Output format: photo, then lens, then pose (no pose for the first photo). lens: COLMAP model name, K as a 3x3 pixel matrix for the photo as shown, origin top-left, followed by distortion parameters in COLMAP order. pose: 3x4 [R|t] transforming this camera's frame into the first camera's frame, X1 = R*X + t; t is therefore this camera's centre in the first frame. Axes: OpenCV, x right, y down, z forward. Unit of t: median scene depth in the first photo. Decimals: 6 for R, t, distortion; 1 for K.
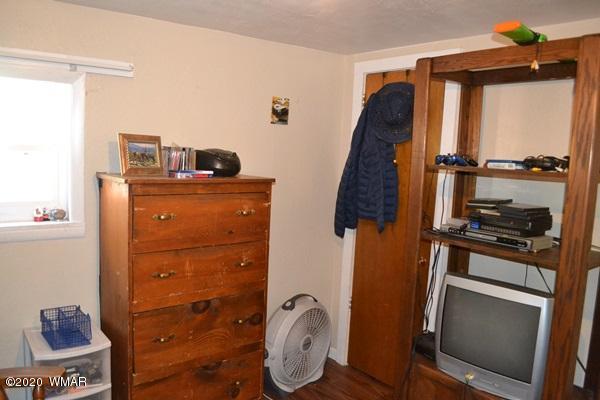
lens RADIAL K [[481.5, 0, 297.3], [0, 481.5, 202.0], [0, 0, 1]] dist [-0.078166, 0.004753]
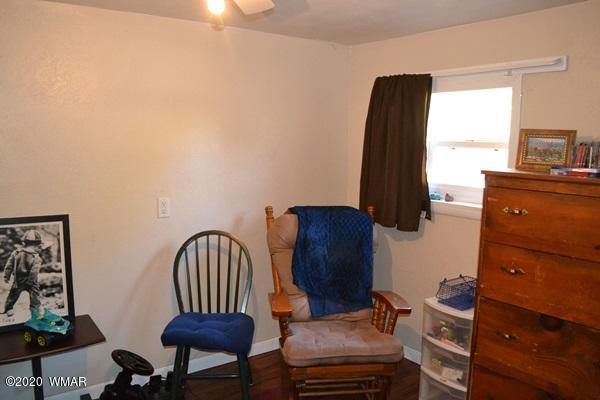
lens RADIAL K [[481.5, 0, 297.3], [0, 481.5, 202.0], [0, 0, 1]] dist [-0.078166, 0.004753]
pose [[-0.051705, 0.087155, -0.994852, 0.667653], [-0.123441, 0.987987, 0.092969, -0.021744], [0.991004, 0.127613, -0.040325, 0.558908]]
